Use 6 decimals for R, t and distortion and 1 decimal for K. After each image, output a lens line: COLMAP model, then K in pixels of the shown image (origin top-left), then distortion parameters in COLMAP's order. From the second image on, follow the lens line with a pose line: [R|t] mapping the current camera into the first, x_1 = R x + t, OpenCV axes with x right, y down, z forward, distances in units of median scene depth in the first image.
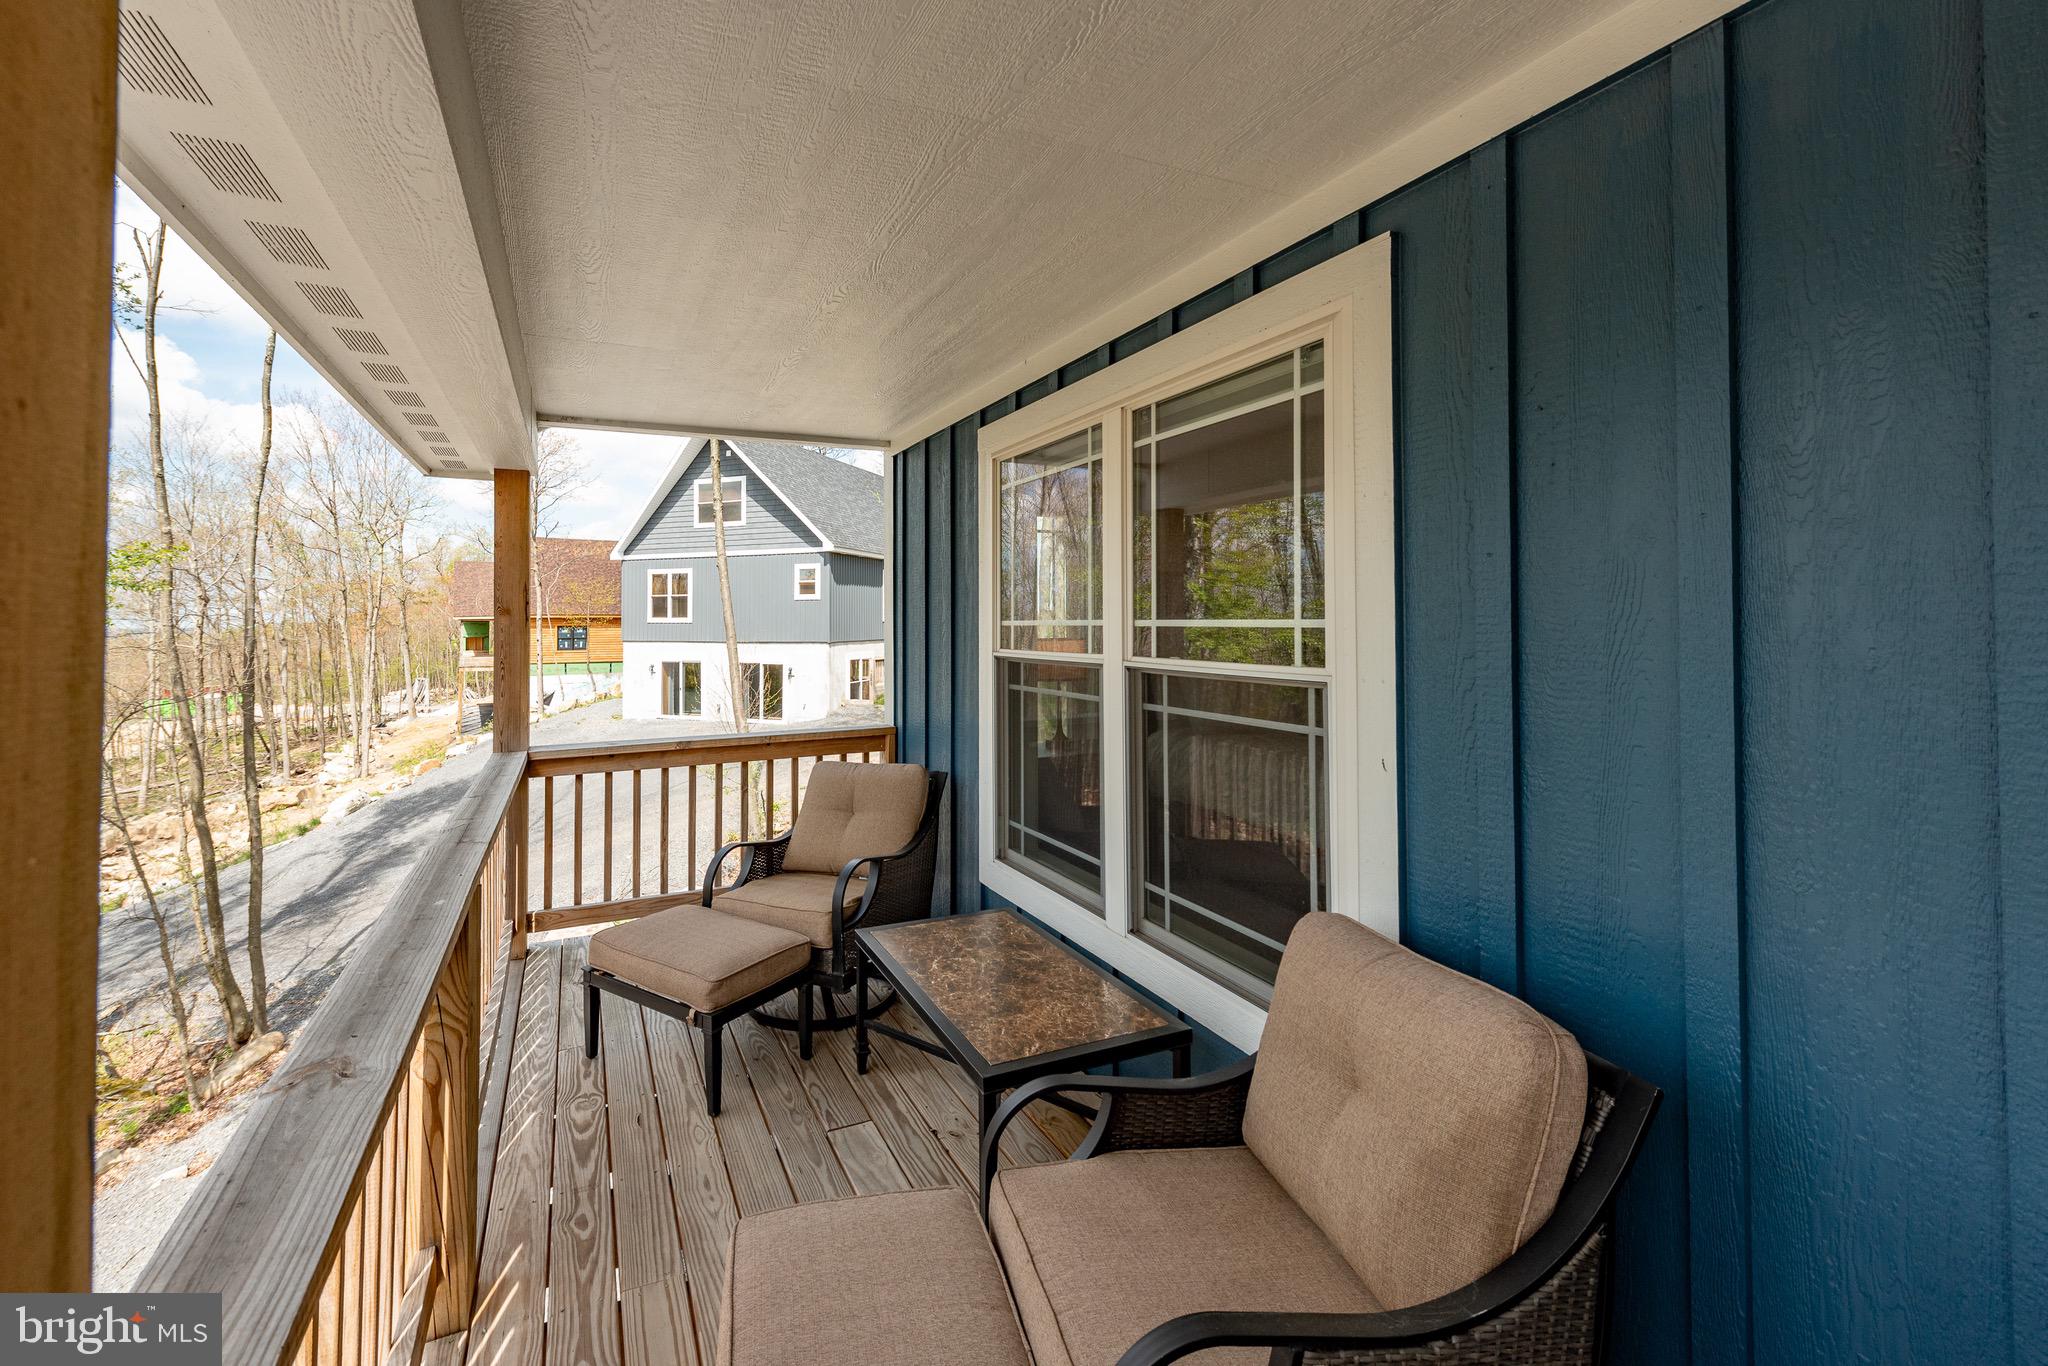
lens RADIAL K [[833.7, 0, 977.4], [0, 833.7, 615.5], [0, 0, 1]] dist [0.008820, -0.000706]
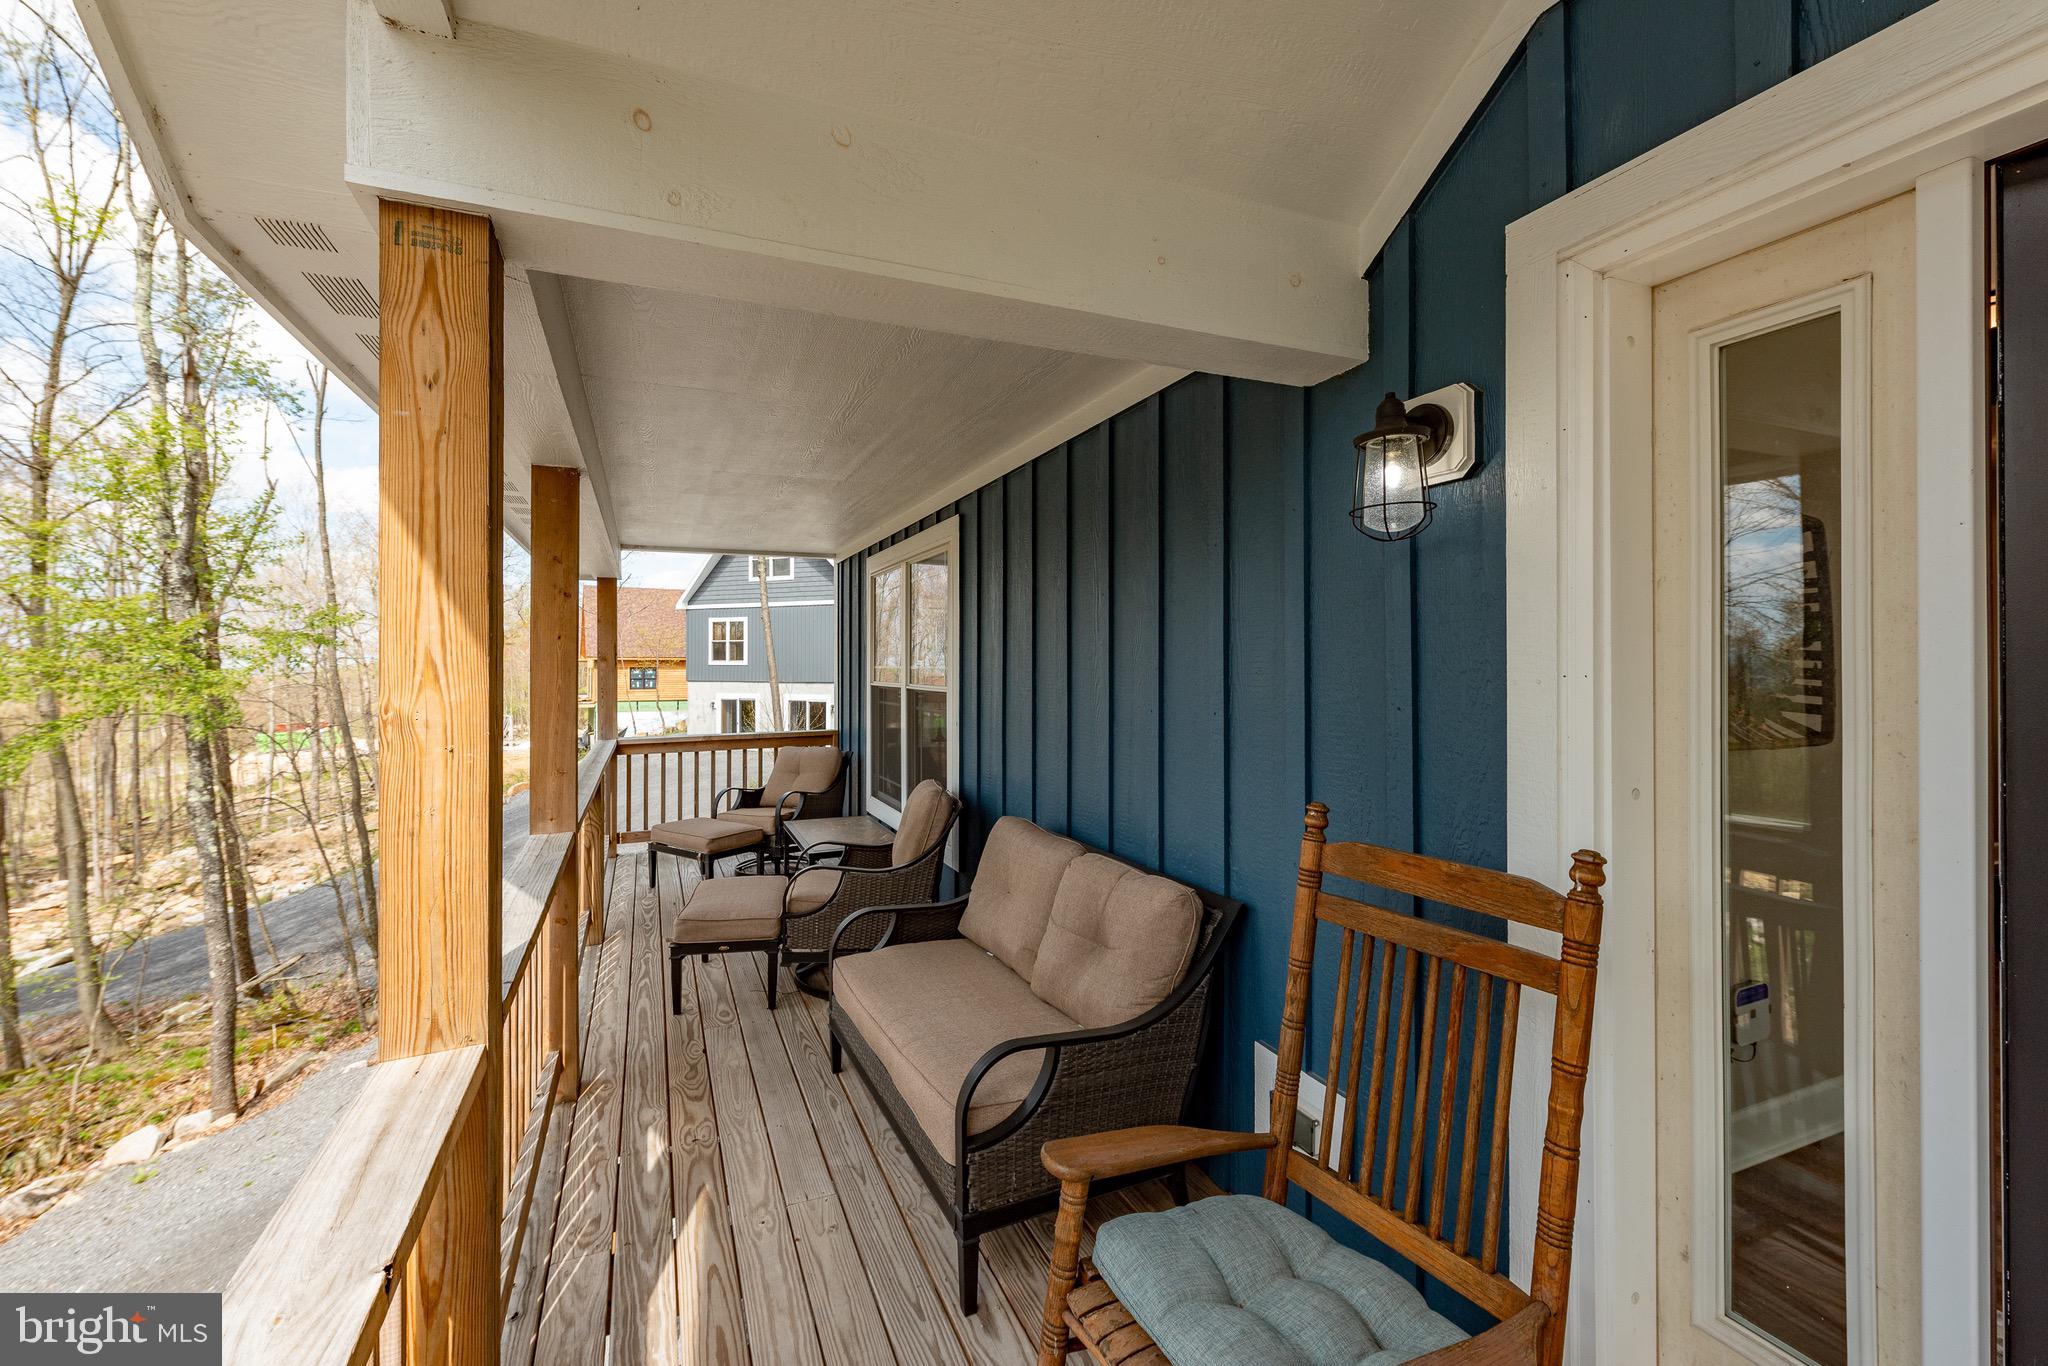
lens RADIAL K [[833.7, 0, 1024.1], [0, 833.7, 669.3], [0, 0, 1]] dist [0.008820, -0.000706]
pose [[0.999712, 0.003503, -0.023744, 0.291210], [-0.003191, 0.999908, 0.013163, -0.008082], [0.023788, -0.013083, 0.999631, -0.595396]]
